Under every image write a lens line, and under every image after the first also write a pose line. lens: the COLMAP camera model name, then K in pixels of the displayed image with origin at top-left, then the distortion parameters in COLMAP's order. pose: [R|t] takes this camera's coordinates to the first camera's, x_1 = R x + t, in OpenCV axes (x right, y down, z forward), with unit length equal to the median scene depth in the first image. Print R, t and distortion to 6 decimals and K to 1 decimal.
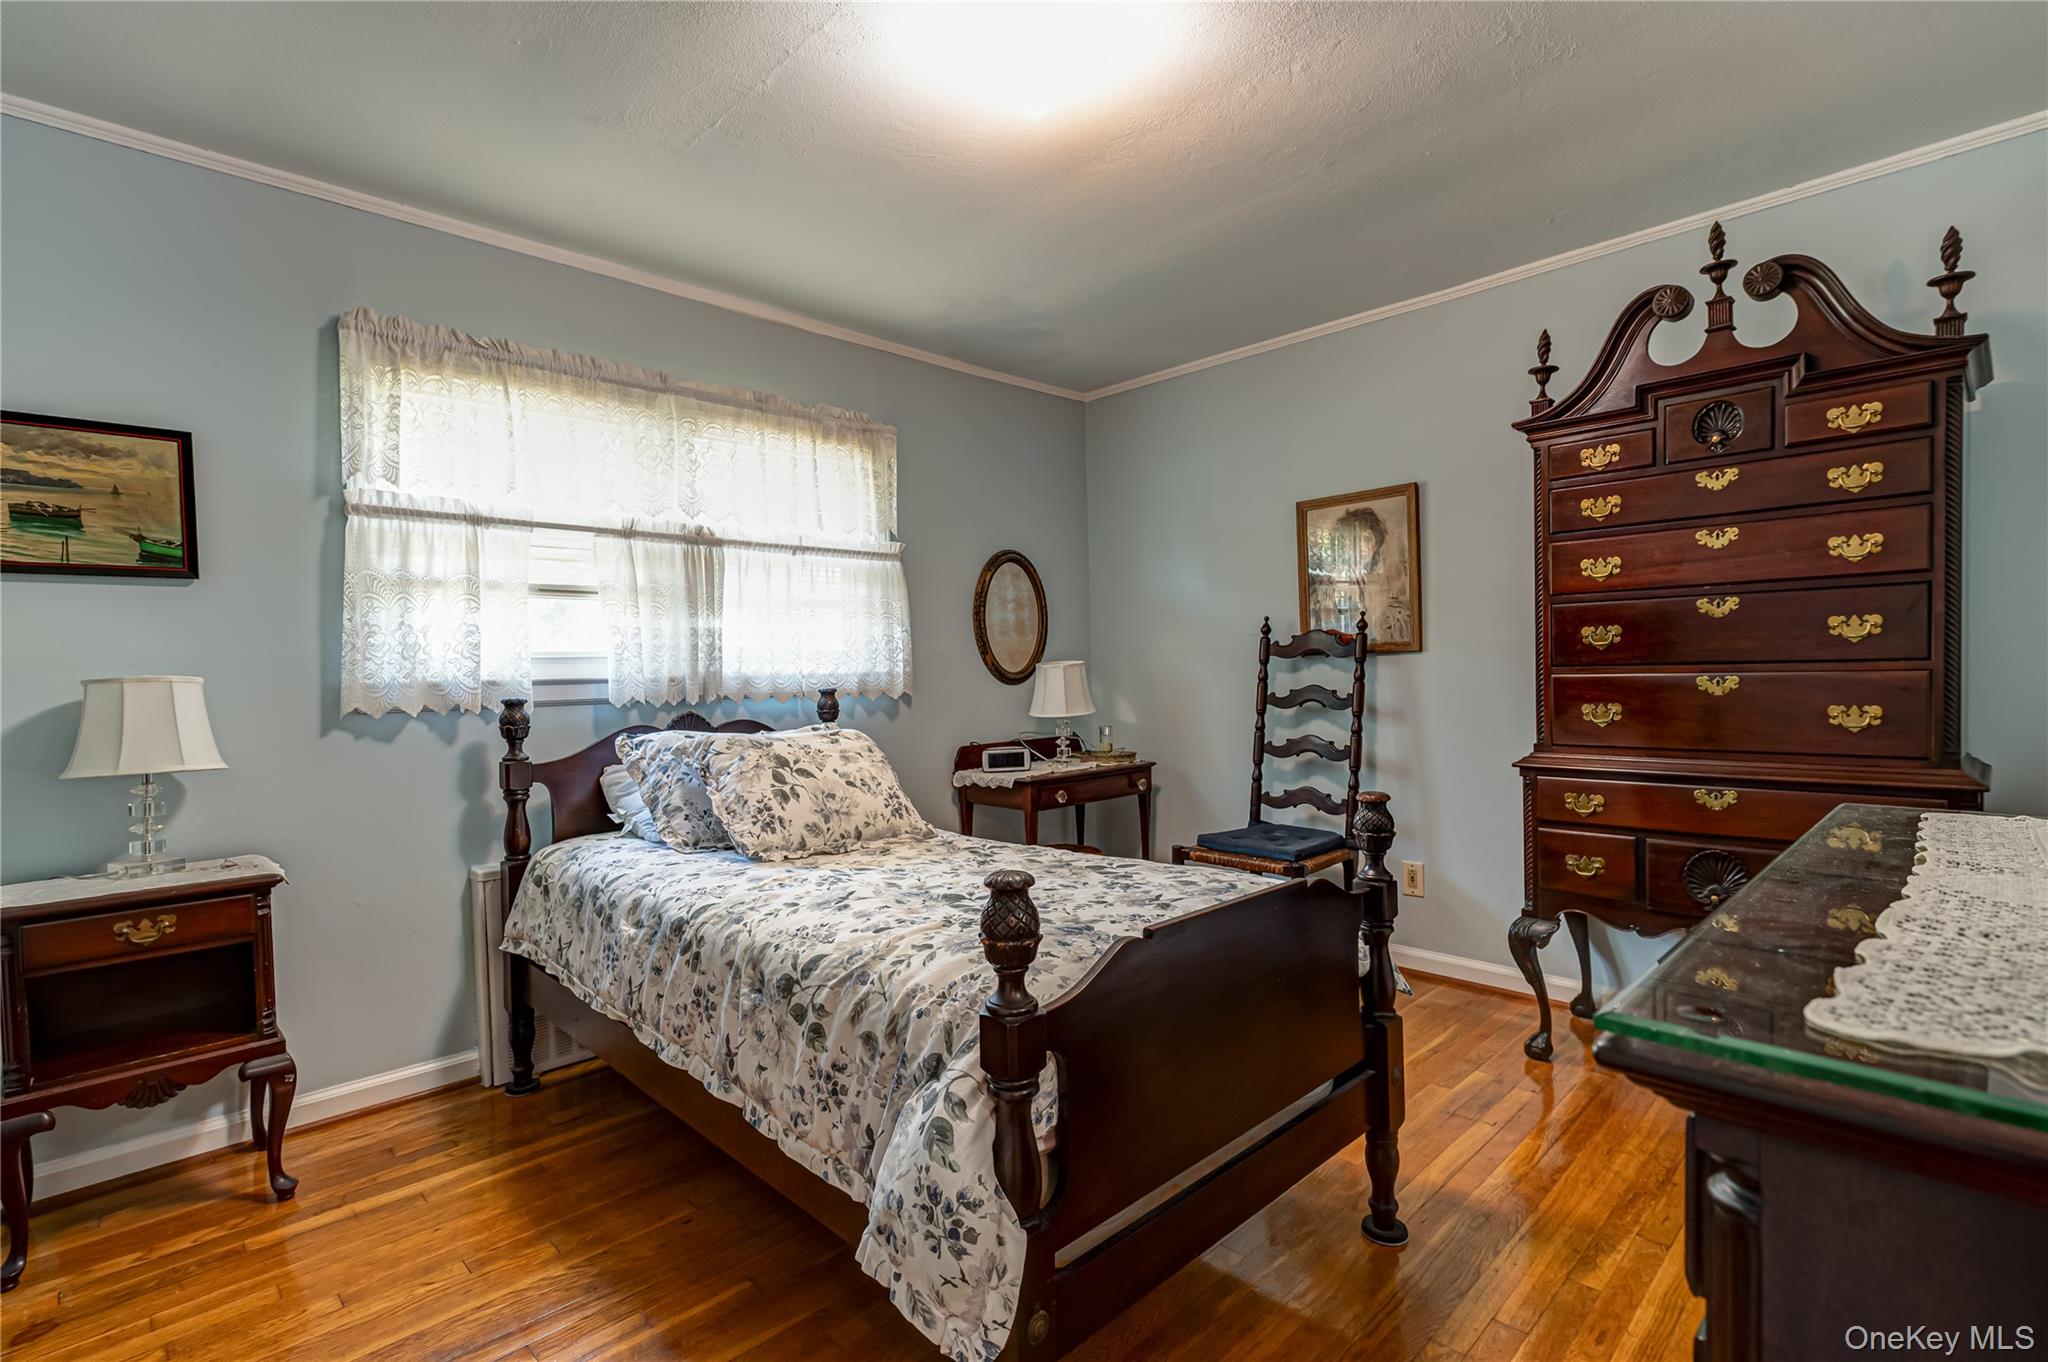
lens RADIAL K [[957.4, 0, 1019.1], [0, 957.4, 691.1], [0, 0, 1]] dist [0.007916, -0.001732]
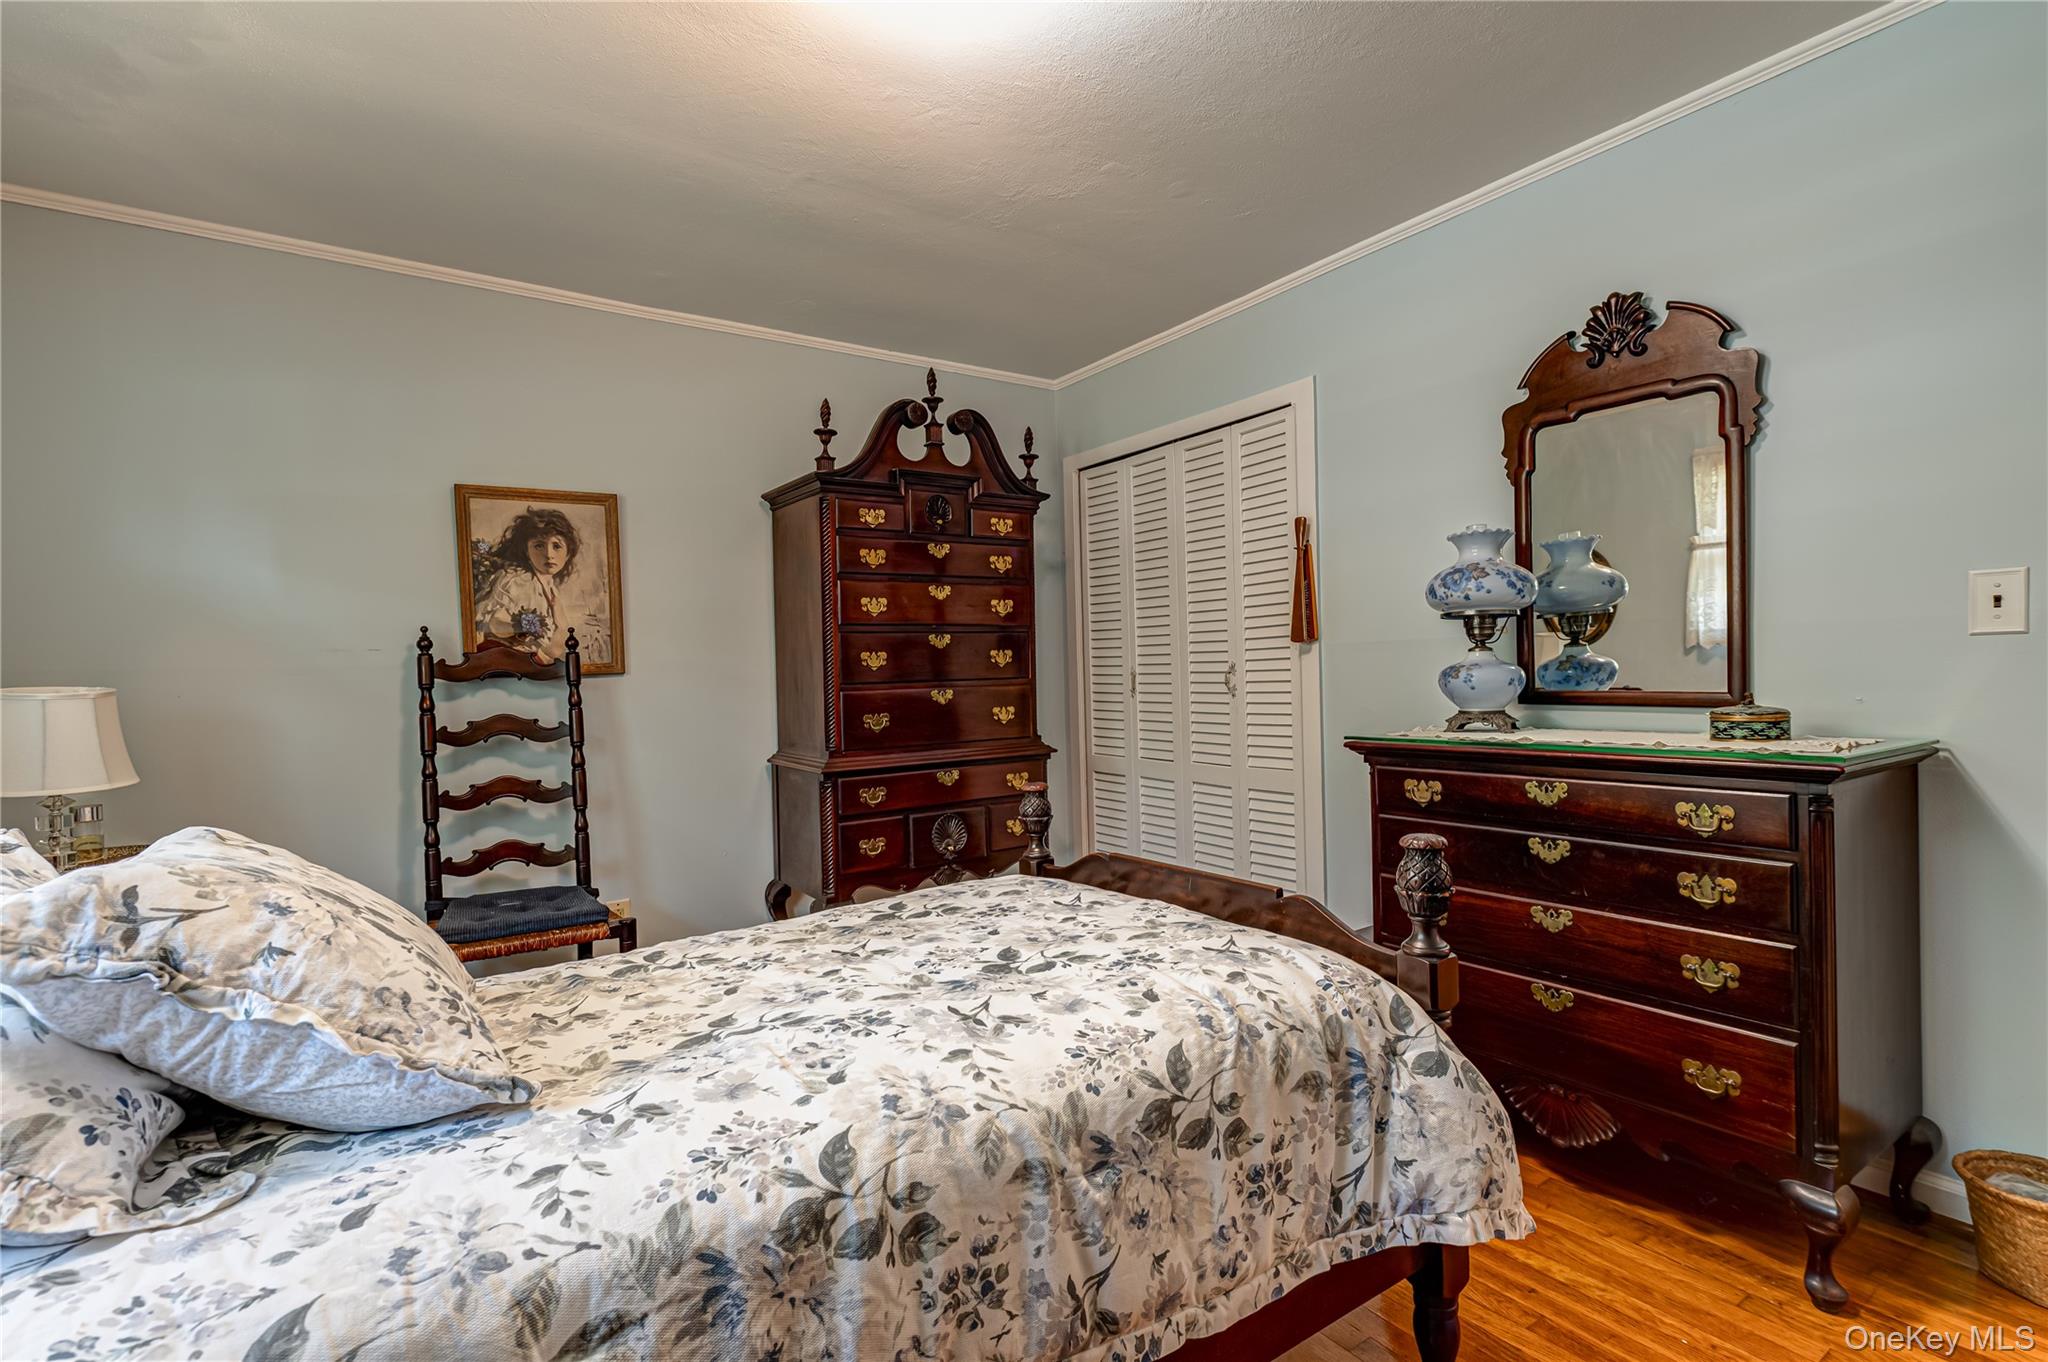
lens RADIAL K [[957.4, 0, 1019.1], [0, 957.4, 691.1], [0, 0, 1]] dist [0.007916, -0.001732]
pose [[0.173790, -0.003093, 0.984778, -0.620072], [0.048015, 0.998832, -0.005336, -0.001137], [-0.983612, 0.048211, 0.173735, 0.634241]]
